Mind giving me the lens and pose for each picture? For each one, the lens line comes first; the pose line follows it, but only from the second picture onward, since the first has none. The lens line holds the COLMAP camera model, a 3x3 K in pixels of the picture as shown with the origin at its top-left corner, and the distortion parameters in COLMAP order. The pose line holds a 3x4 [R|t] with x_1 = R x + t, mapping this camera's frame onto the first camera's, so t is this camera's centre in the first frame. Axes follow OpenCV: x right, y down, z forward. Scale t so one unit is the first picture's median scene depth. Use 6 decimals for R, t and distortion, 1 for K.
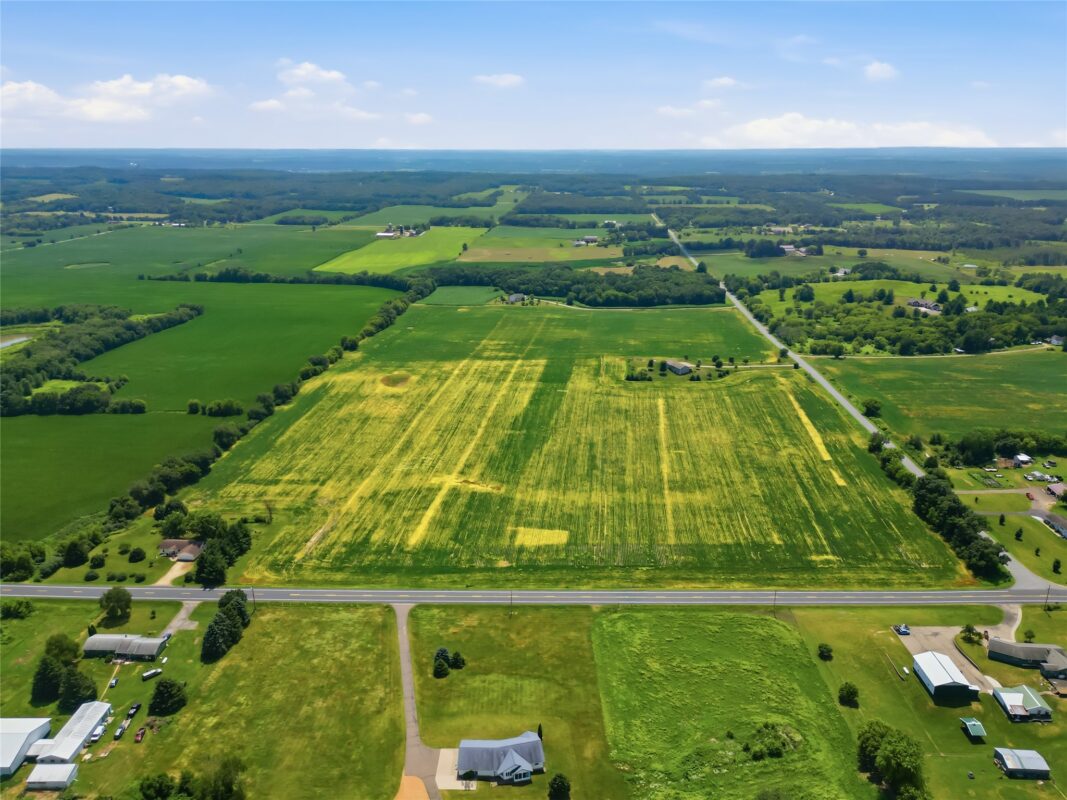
lens RADIAL K [[762.0, 0, 534.7], [0, 762.0, 408.4], [0, 0, 1]] dist [0.088241, -0.099553]
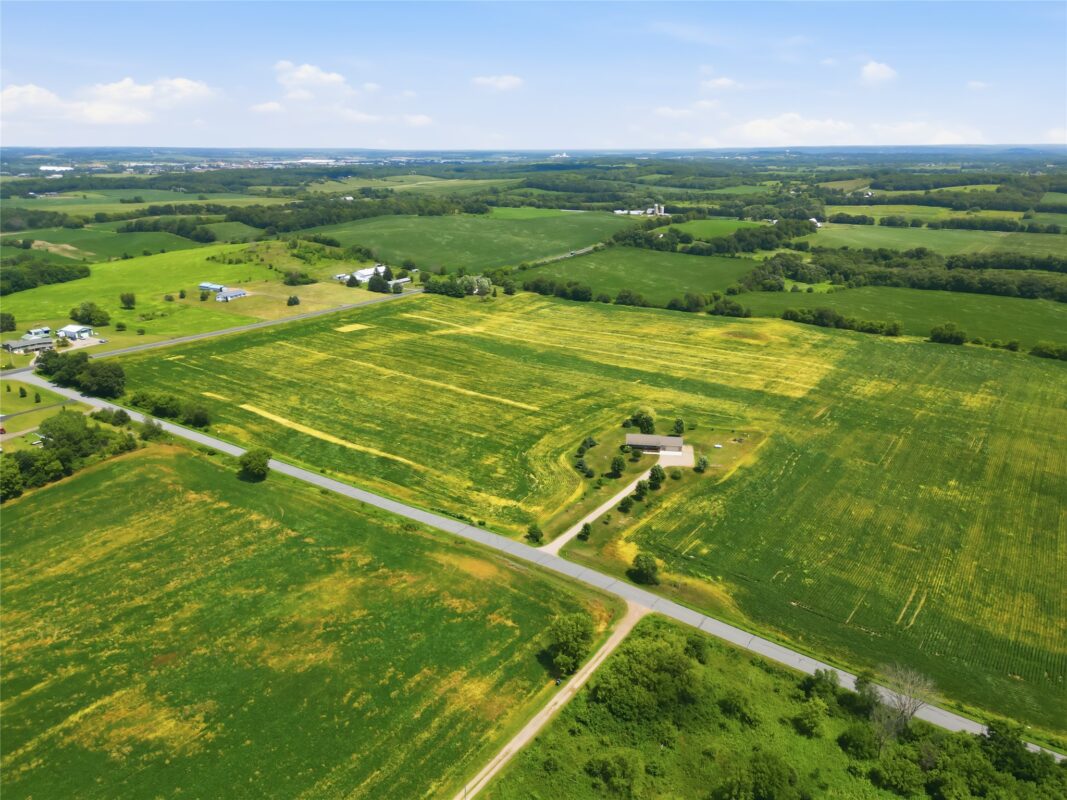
lens RADIAL K [[758.2, 0, 532.6], [0, 758.2, 399.5], [0, 0, 1]] dist [0.092016, -0.099300]
pose [[-0.513690, 0.271408, -0.813916, 0.493081], [-0.274292, 0.846912, 0.455526, -0.224946], [0.812949, 0.457250, -0.360605, 0.853654]]
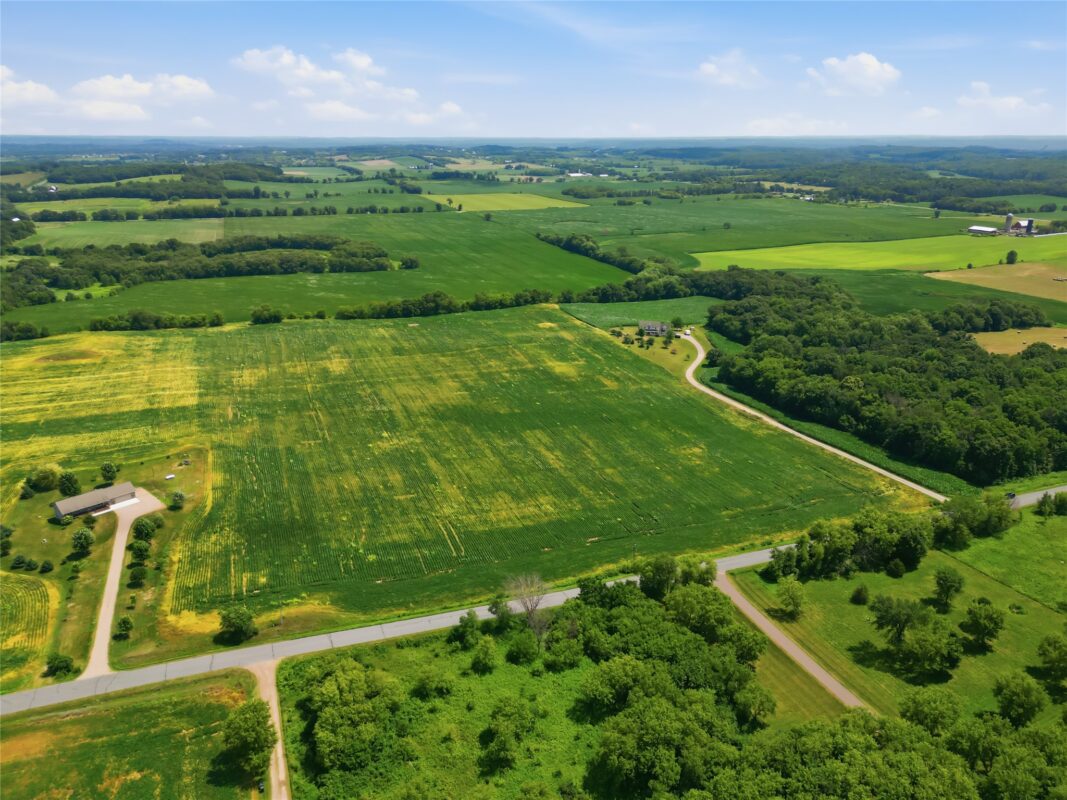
lens RADIAL K [[765.0, 0, 530.8], [0, 765.0, 399.7], [0, 0, 1]] dist [0.089862, -0.100615]
pose [[0.418414, 0.294310, -0.859251, 0.489608], [-0.293108, 0.939181, 0.178958, -0.194645], [0.859661, 0.176974, 0.479231, 0.765532]]
